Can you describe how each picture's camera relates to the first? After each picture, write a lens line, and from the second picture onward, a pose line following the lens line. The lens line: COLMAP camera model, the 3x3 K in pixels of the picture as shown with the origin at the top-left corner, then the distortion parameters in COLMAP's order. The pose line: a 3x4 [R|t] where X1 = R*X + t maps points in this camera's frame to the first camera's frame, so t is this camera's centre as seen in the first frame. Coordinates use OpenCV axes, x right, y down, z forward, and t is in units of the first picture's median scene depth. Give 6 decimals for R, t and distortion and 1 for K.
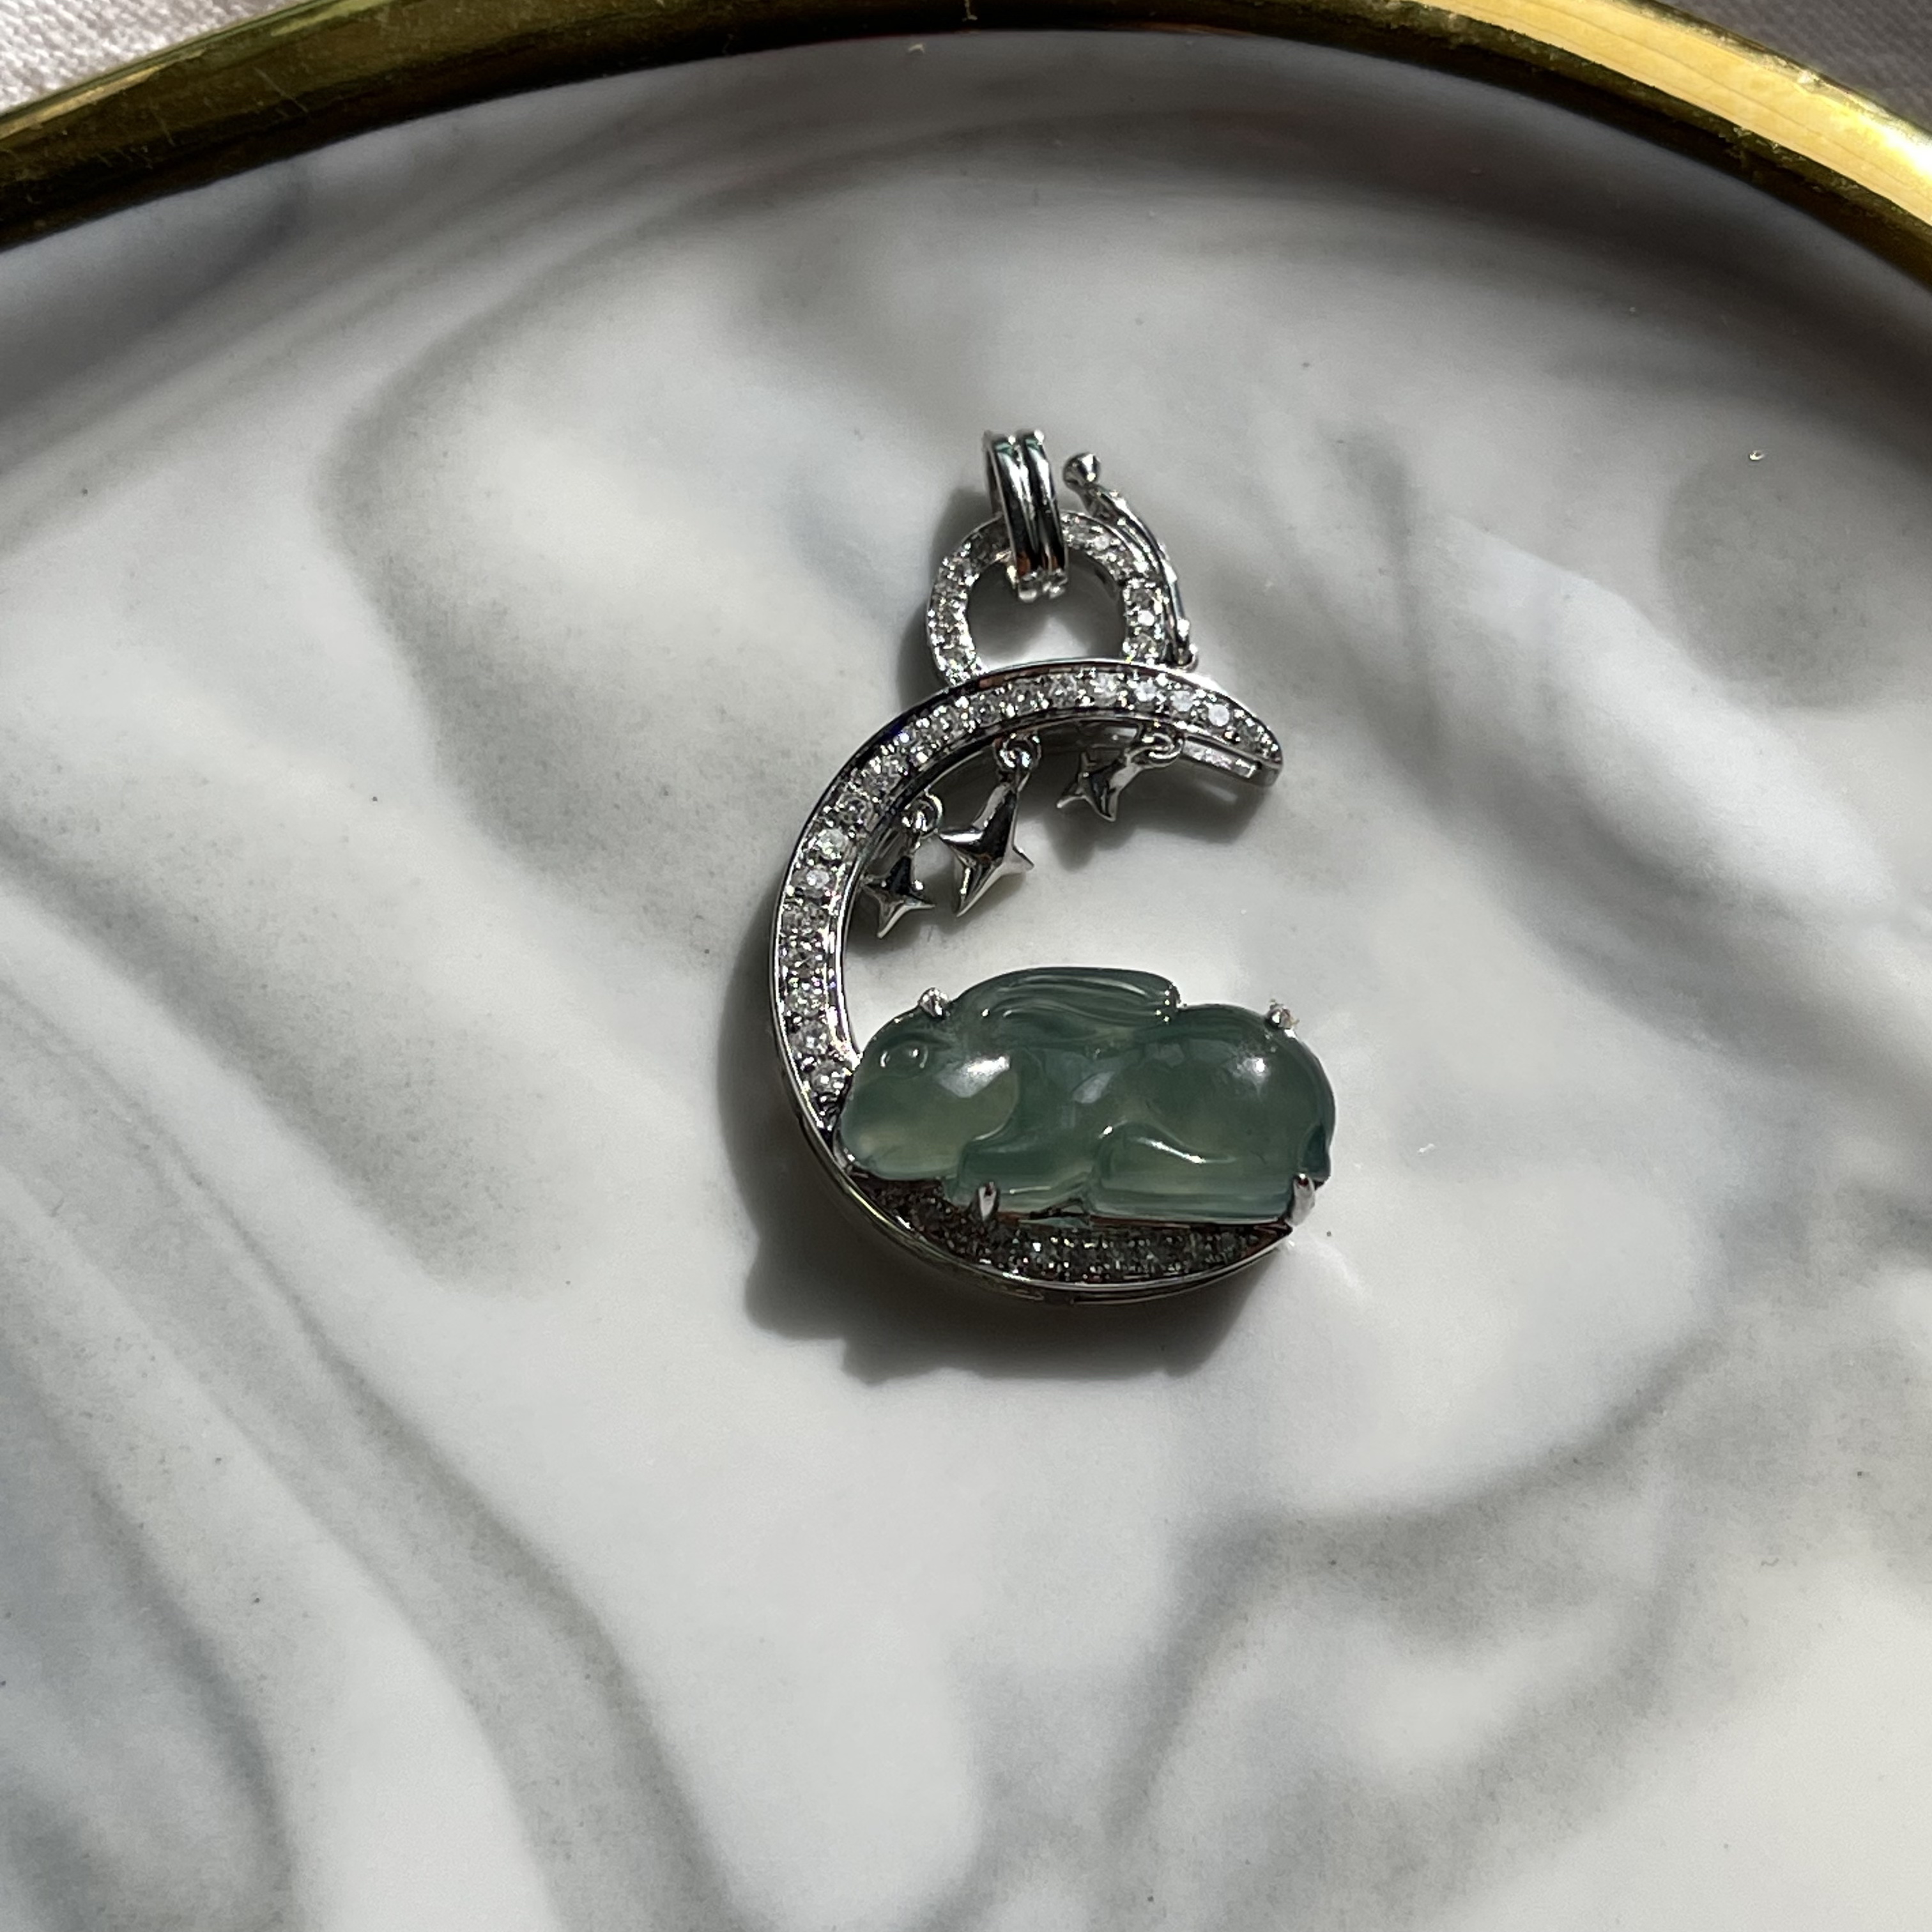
lens RADIAL K [[4204.6, 0, 966.0], [0, 4204.6, 966.0], [0, 0, 1]] dist [0.163338, -1.171778]
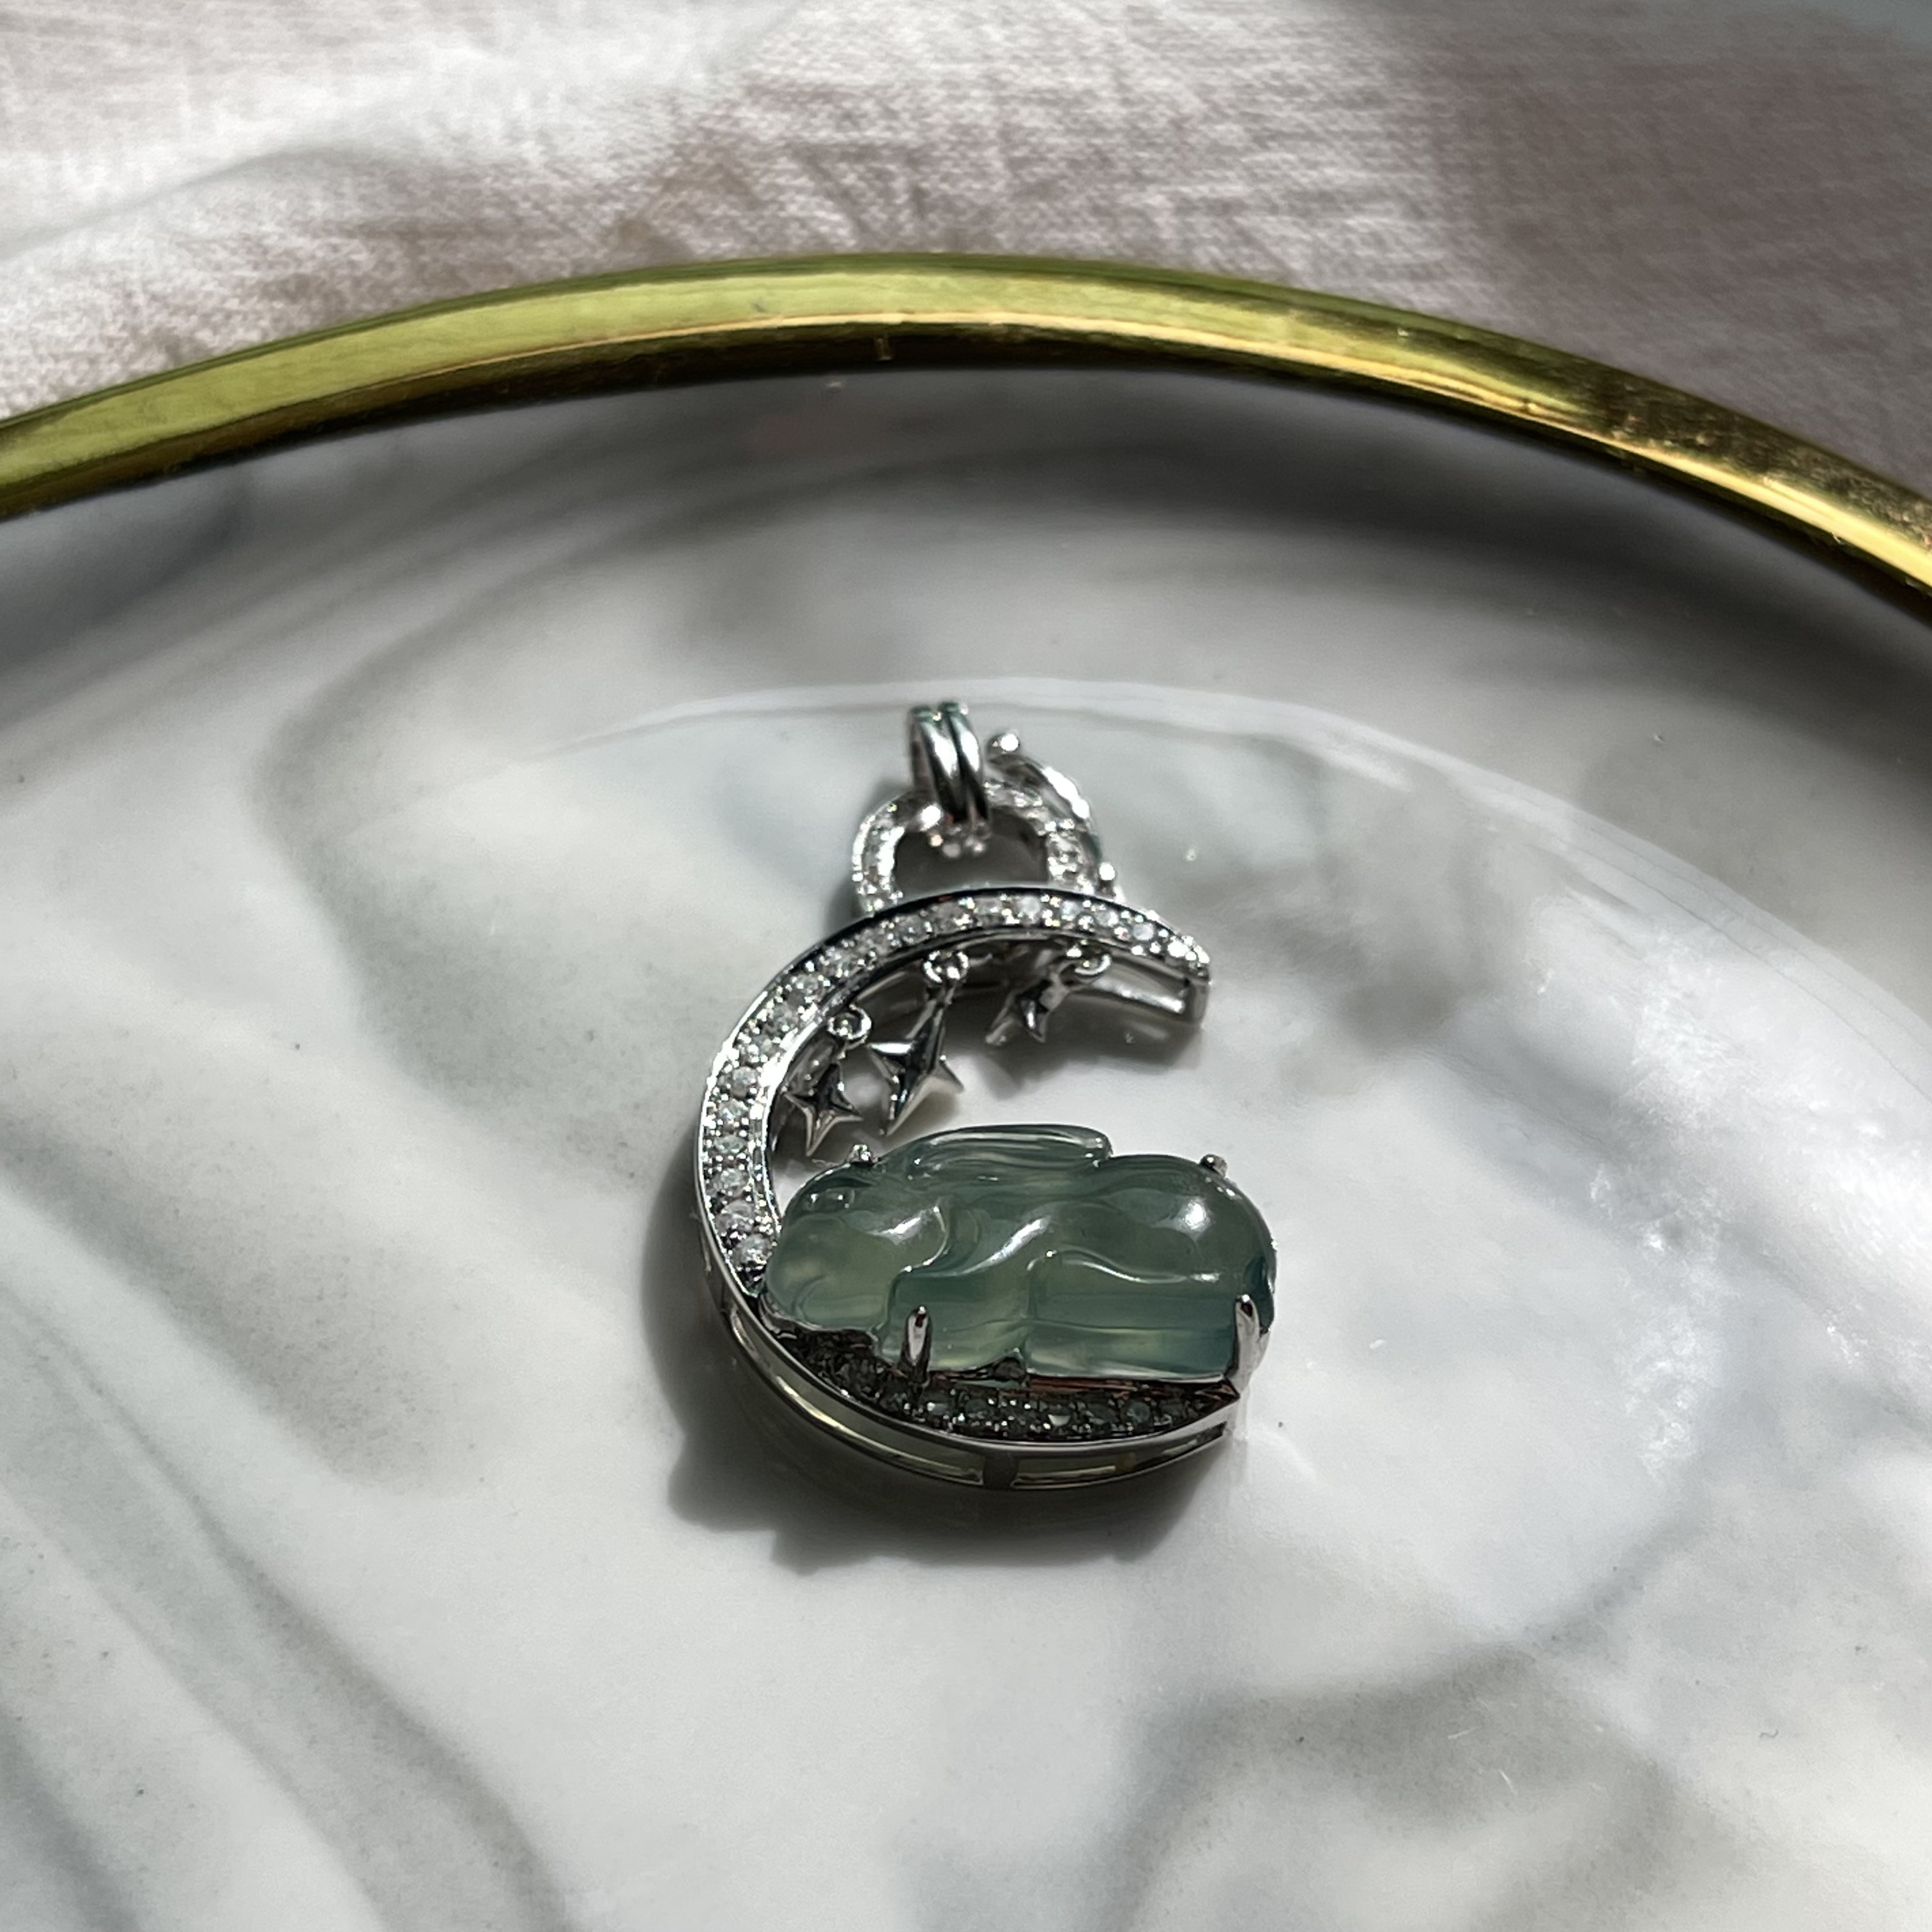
lens RADIAL K [[4204.6, 0, 966.0], [0, 4204.6, 966.0], [0, 0, 1]] dist [0.163338, -1.171778]
pose [[0.999667, -0.025168, 0.005761, 0.012051], [0.025561, 0.933271, -0.358262, 0.308519], [0.003640, 0.358289, 0.933603, 0.069085]]
